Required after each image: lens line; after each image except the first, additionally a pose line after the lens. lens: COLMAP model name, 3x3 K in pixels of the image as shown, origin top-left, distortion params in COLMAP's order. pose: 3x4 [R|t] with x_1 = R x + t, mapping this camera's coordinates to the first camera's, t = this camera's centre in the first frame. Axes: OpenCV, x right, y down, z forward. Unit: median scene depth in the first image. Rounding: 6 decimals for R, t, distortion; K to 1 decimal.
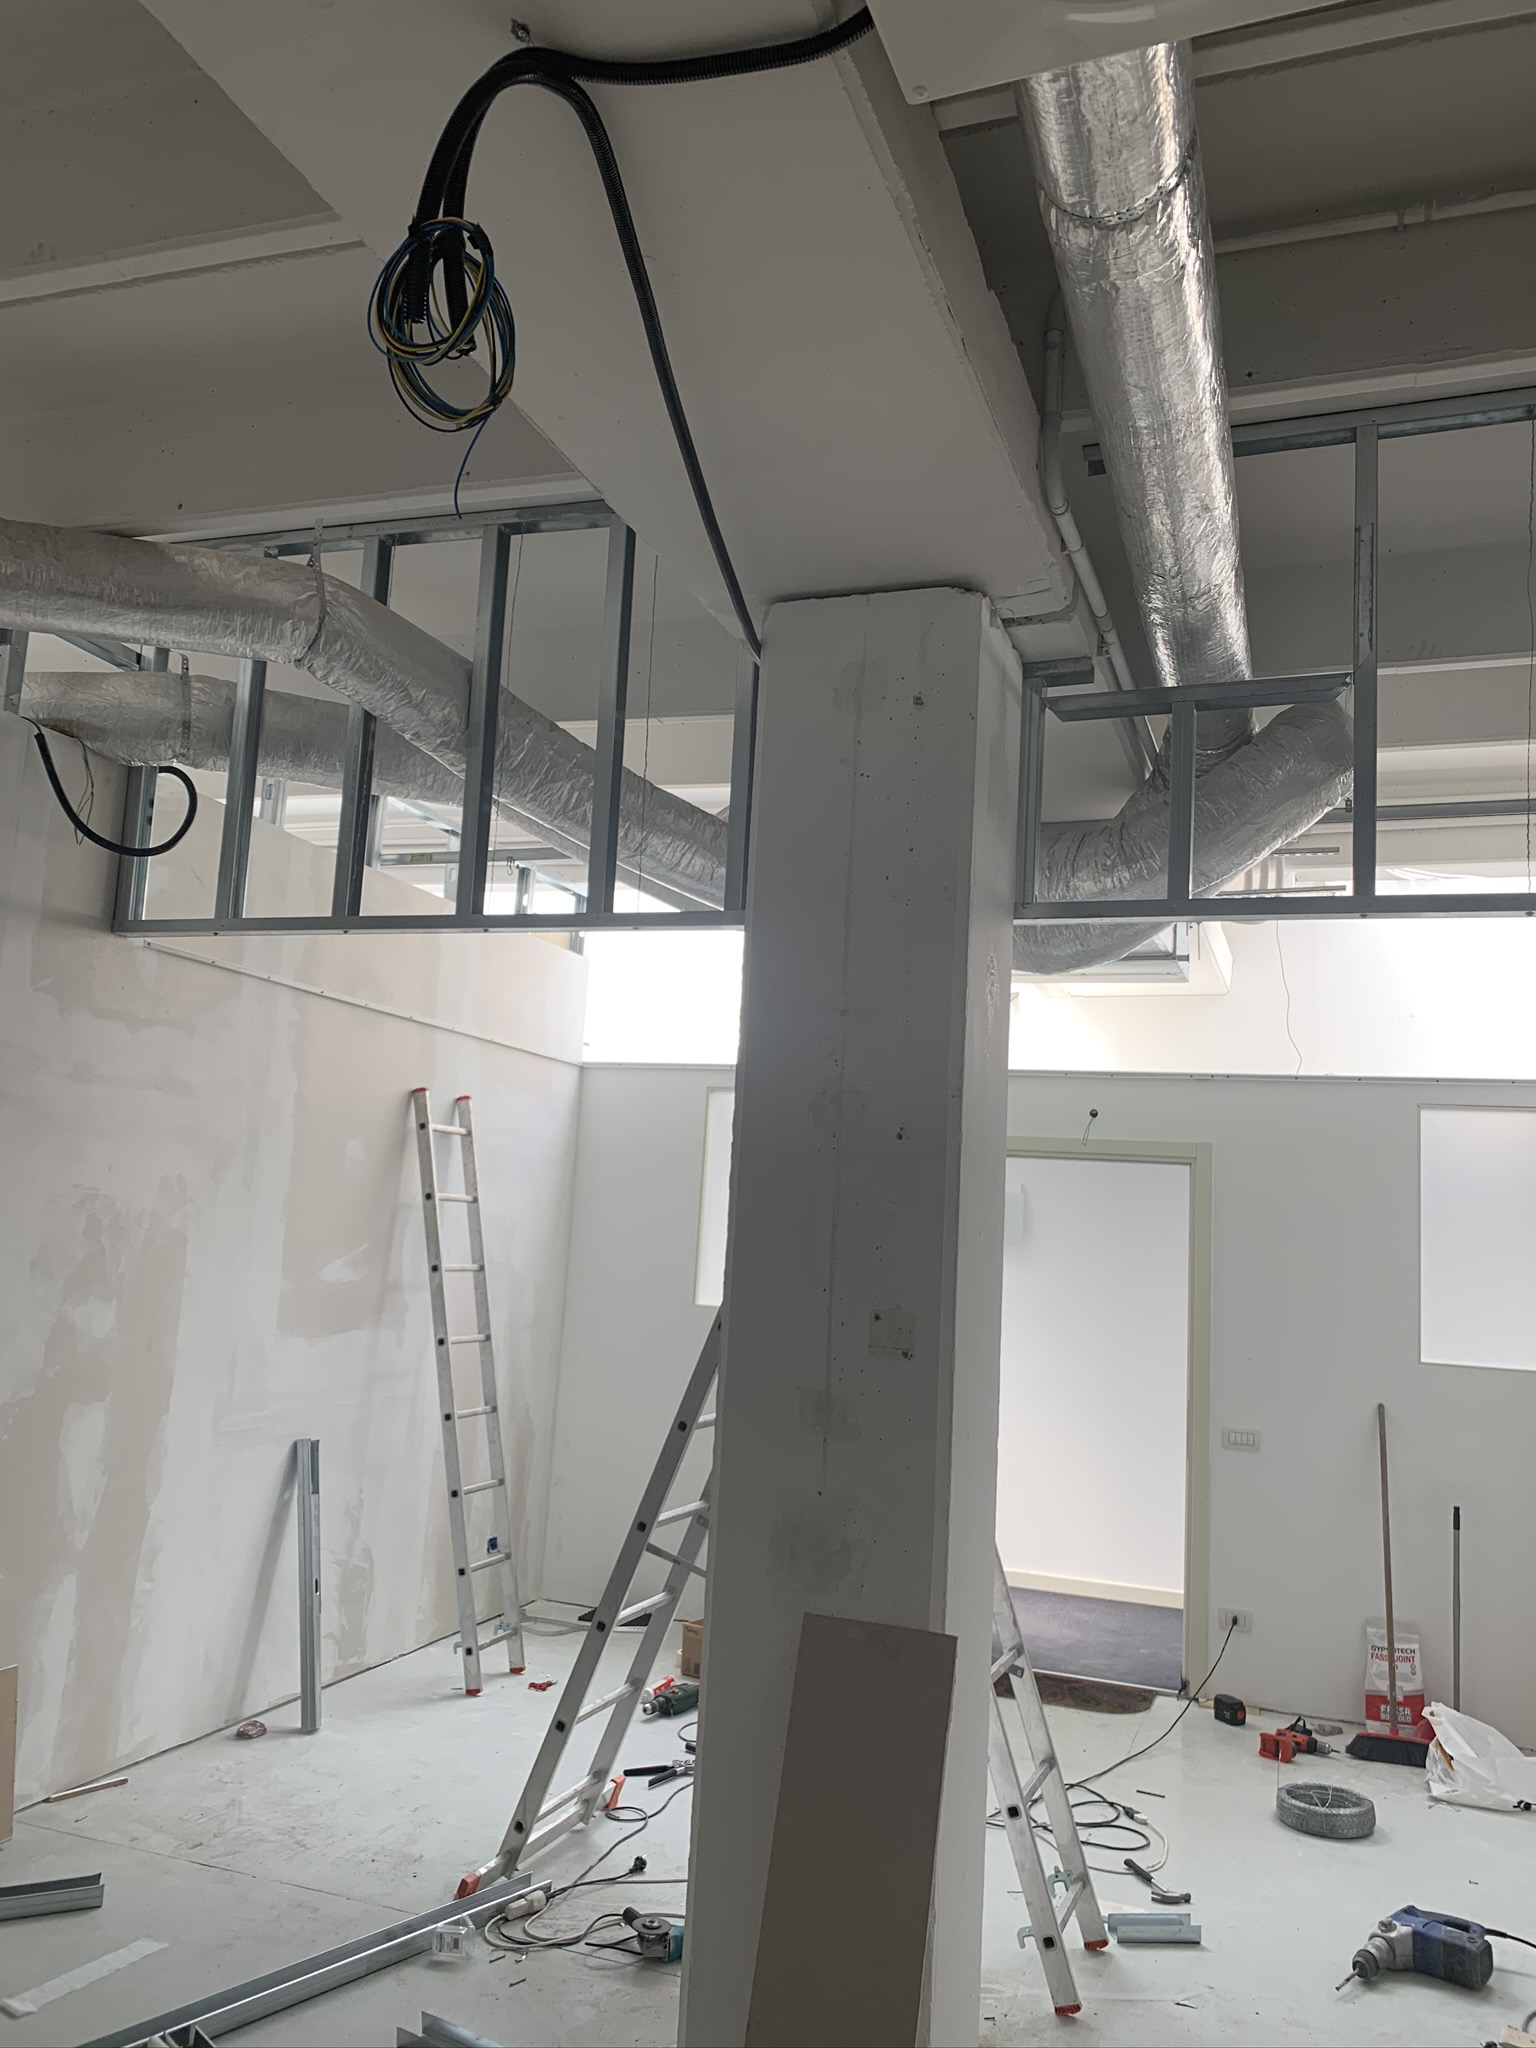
lens RADIAL K [[1543.1, 0, 768.0], [0, 1543.1, 1024.0], [0, 0, 1]] dist [0.002063, 0.001236]
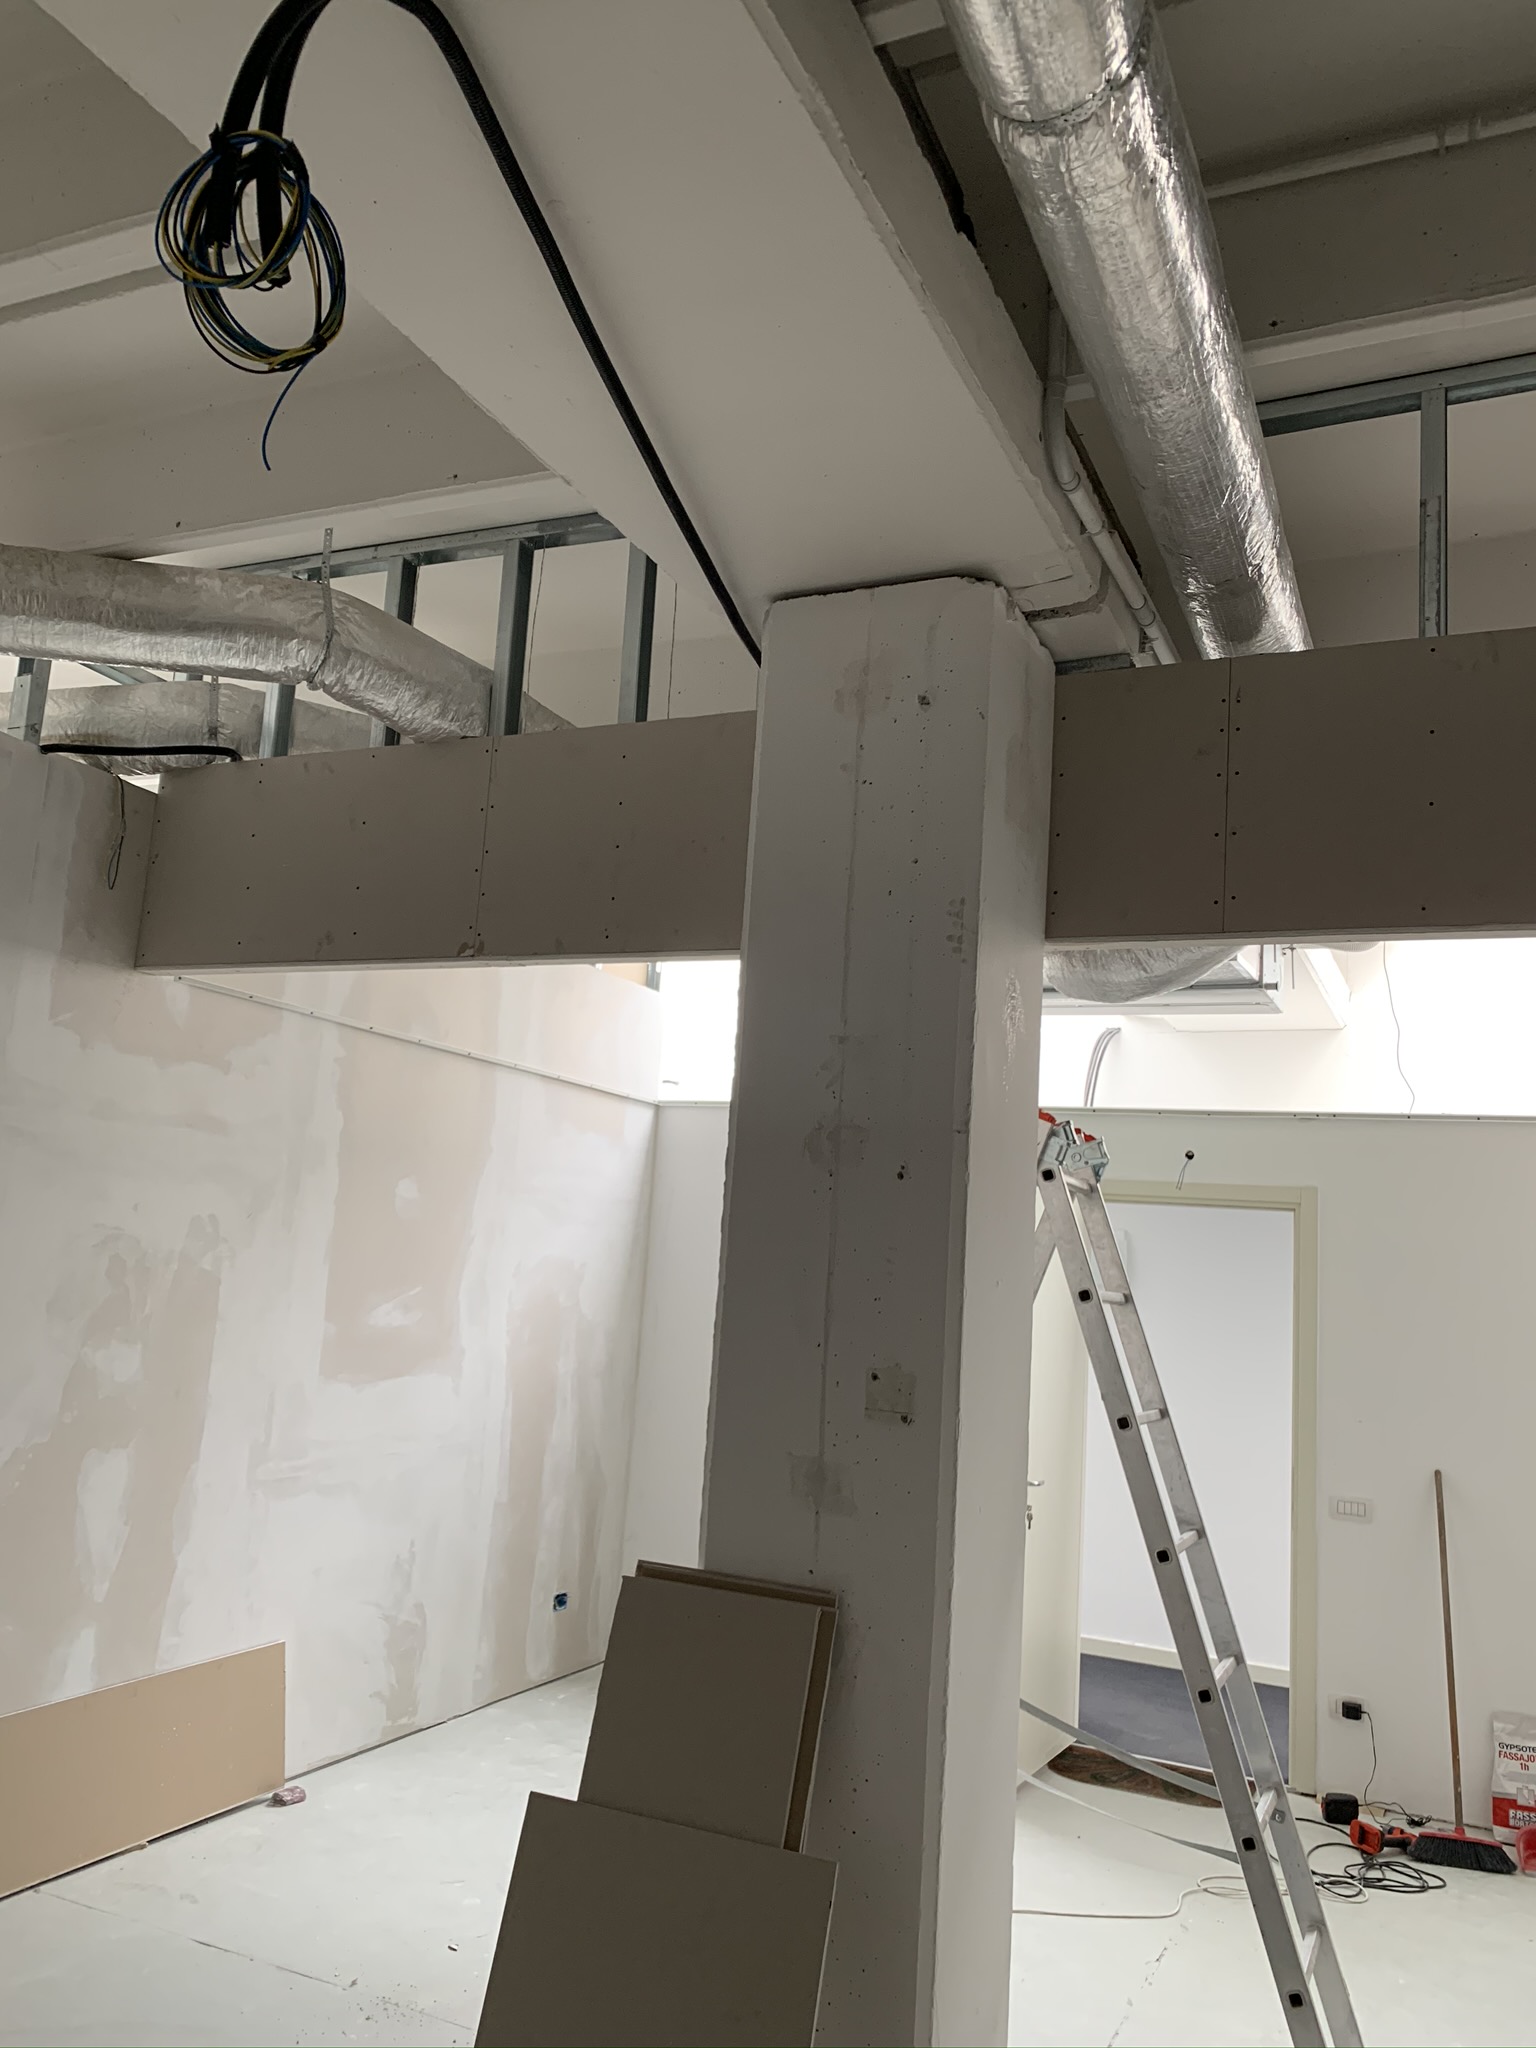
lens RADIAL K [[1541.6, 0, 778.8], [0, 1541.6, 1021.3], [0, 0, 1]] dist [0.003185, -0.002641]
pose [[0.996223, -0.005235, -0.086677, 0.075576], [0.002660, 0.999552, -0.029796, 0.007093], [0.086794, 0.029453, 0.995791, 0.071961]]
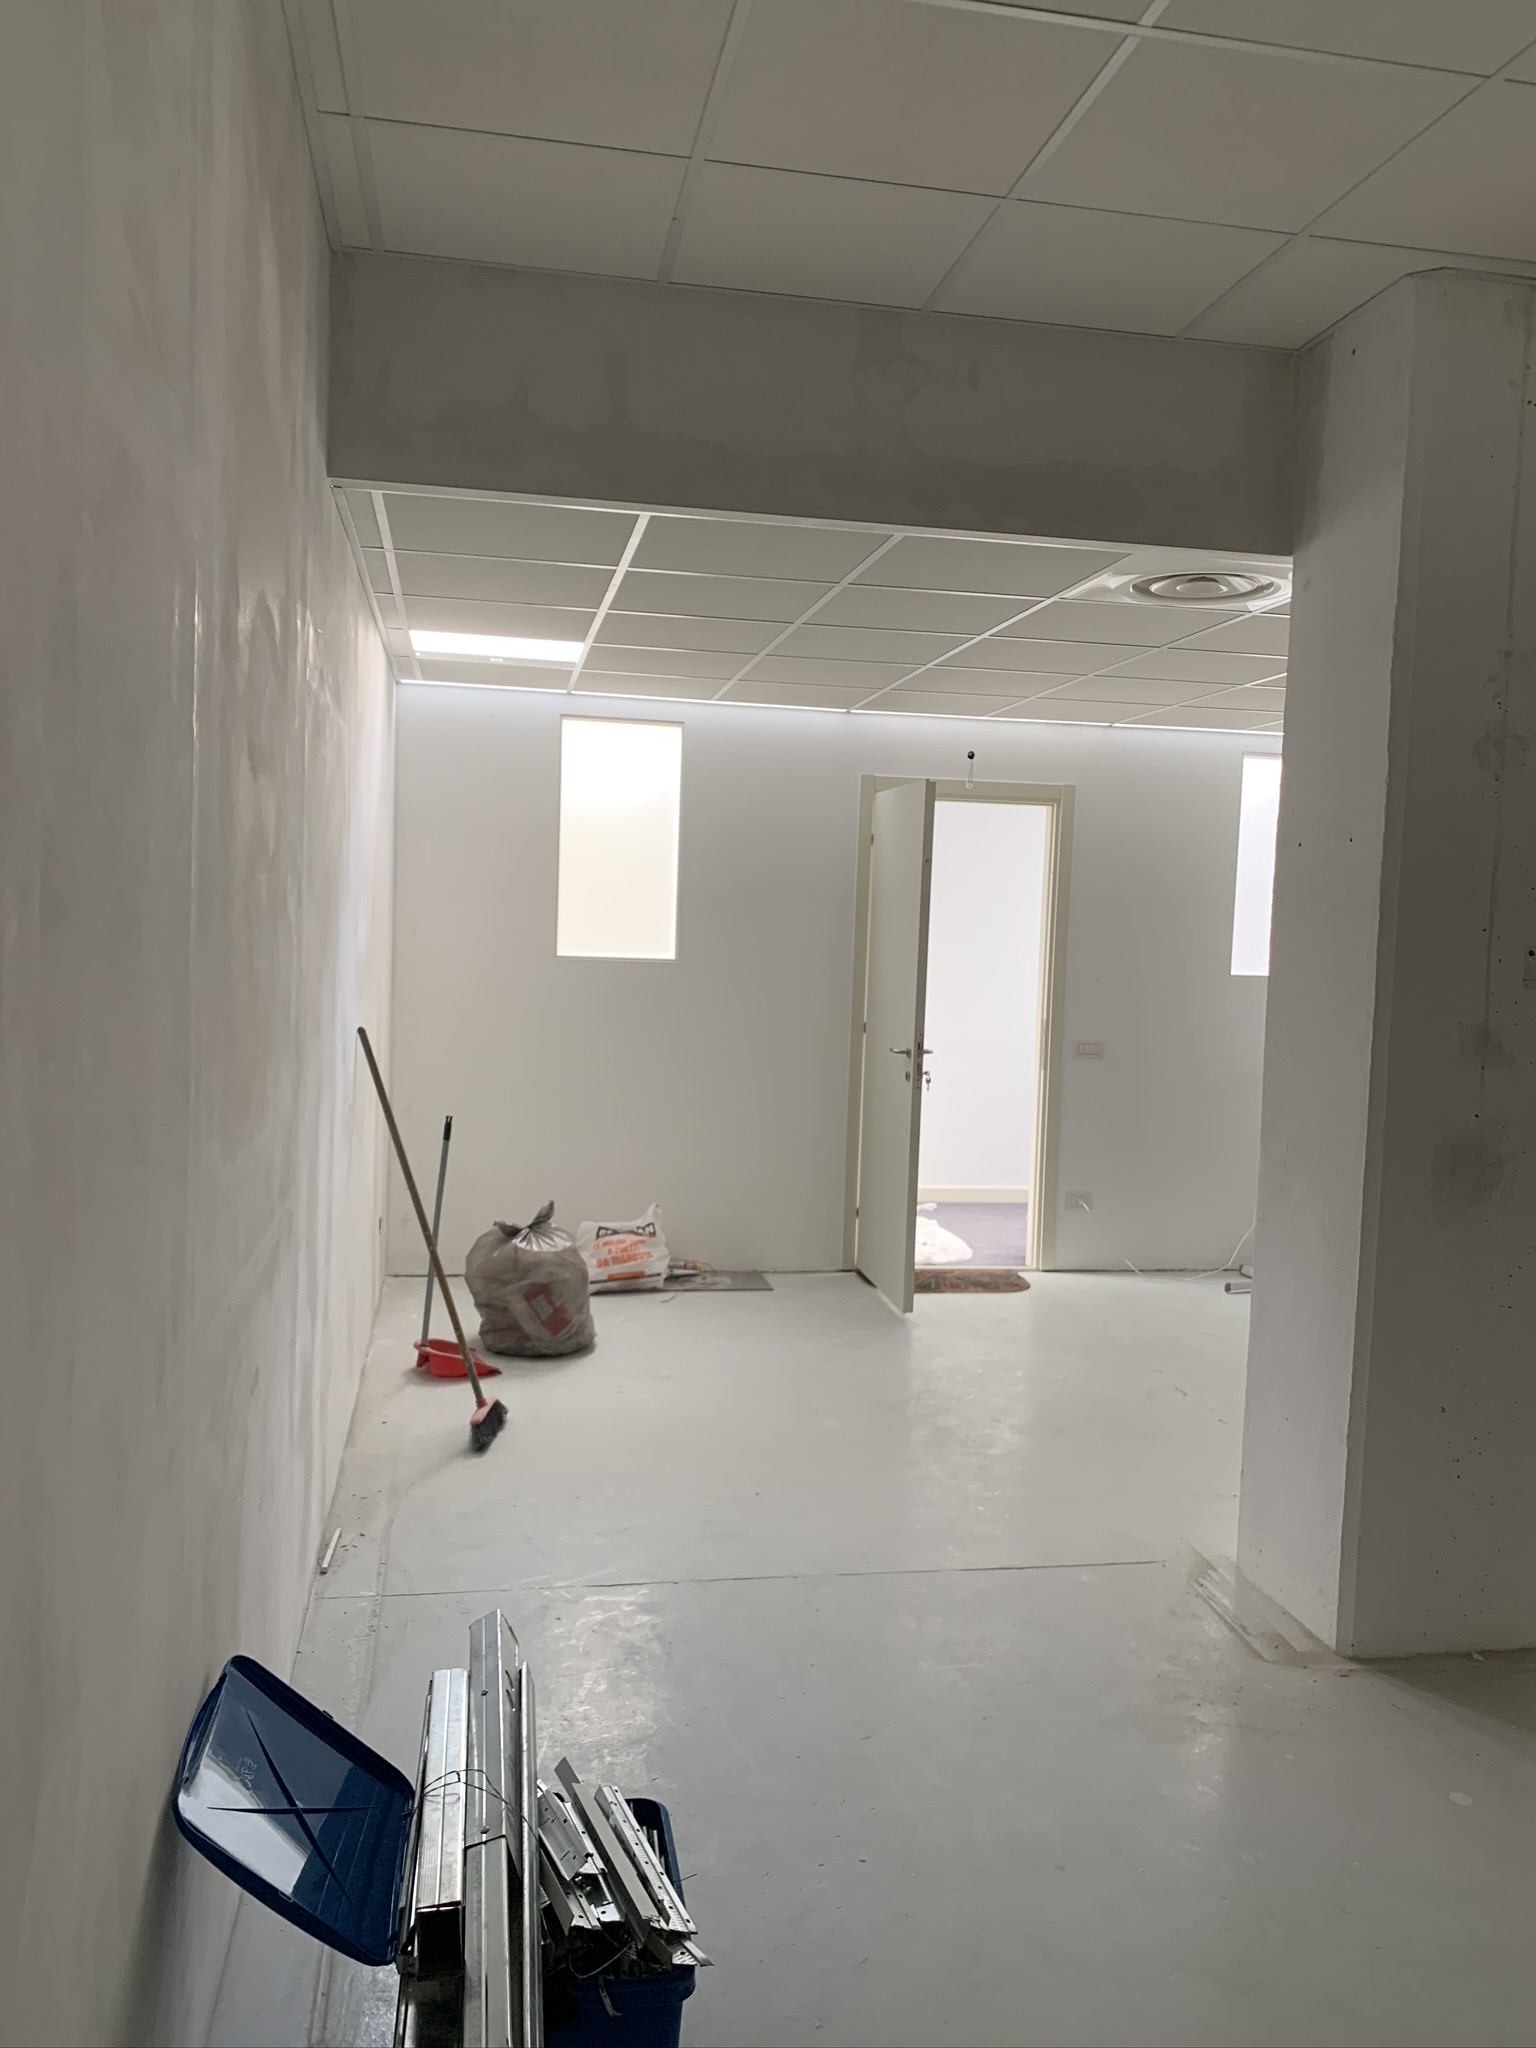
lens RADIAL K [[1511.7, 0, 768.0], [0, 1511.7, 1024.0], [0, 0, 1]] dist [0.005818, -0.003736]
pose [[0.862228, -0.064315, 0.502421, -0.729044], [-0.055739, 0.973835, 0.220316, 0.029953], [-0.503445, -0.217967, 0.836082, 0.306912]]
